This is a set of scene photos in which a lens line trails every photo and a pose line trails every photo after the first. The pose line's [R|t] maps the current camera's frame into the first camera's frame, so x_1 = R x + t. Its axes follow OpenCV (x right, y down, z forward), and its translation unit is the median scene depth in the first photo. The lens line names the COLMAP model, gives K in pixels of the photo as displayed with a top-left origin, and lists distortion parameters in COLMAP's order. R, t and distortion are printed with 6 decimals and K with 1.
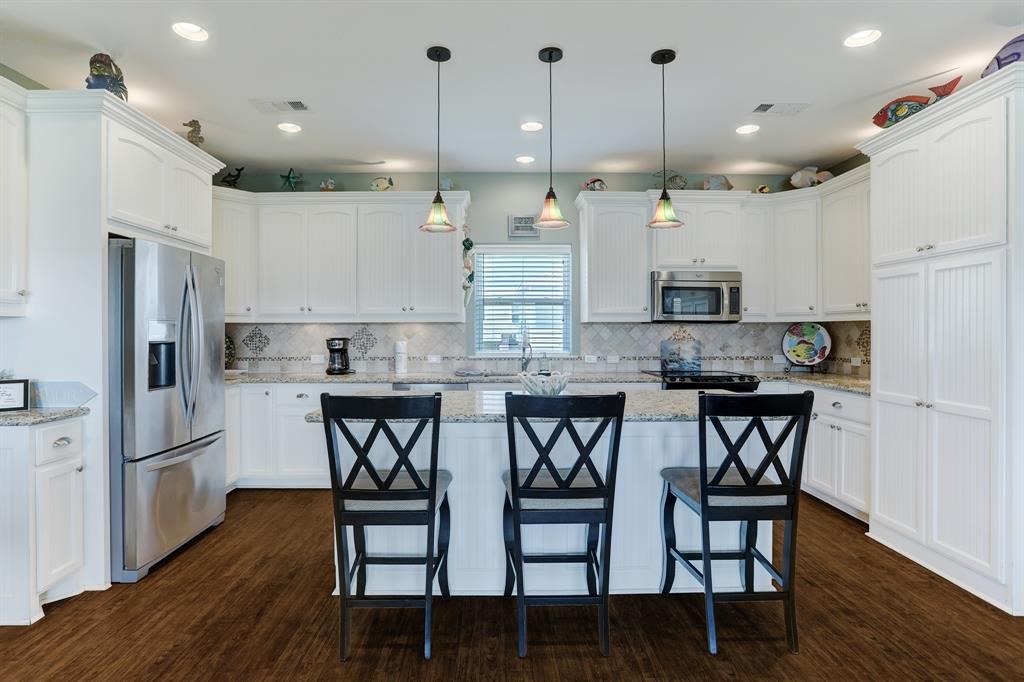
lens RADIAL K [[523.9, 0, 505.2], [0, 523.9, 336.5], [0, 0, 1]] dist [-0.019822, -0.000004]
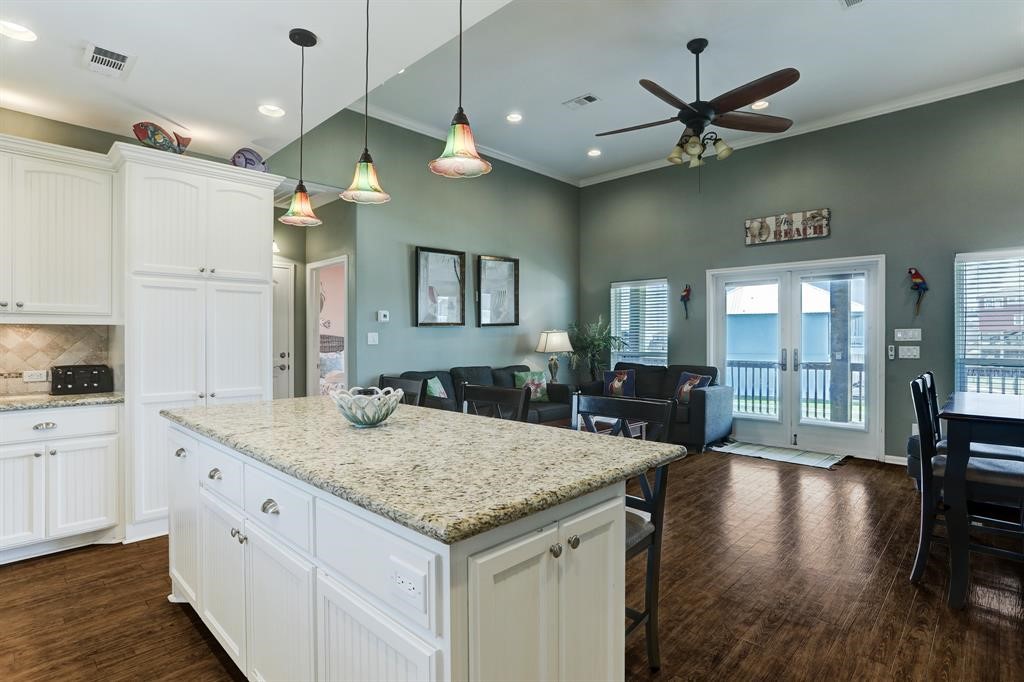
lens RADIAL K [[523.9, 0, 504.3], [0, 523.9, 339.3], [0, 0, 1]] dist [-0.019822, -0.000004]
pose [[-0.699216, 0.001874, 0.714908, -0.502158], [0.009940, 0.999925, 0.007101, -0.004698], [-0.714841, 0.012072, -0.699182, 1.162820]]
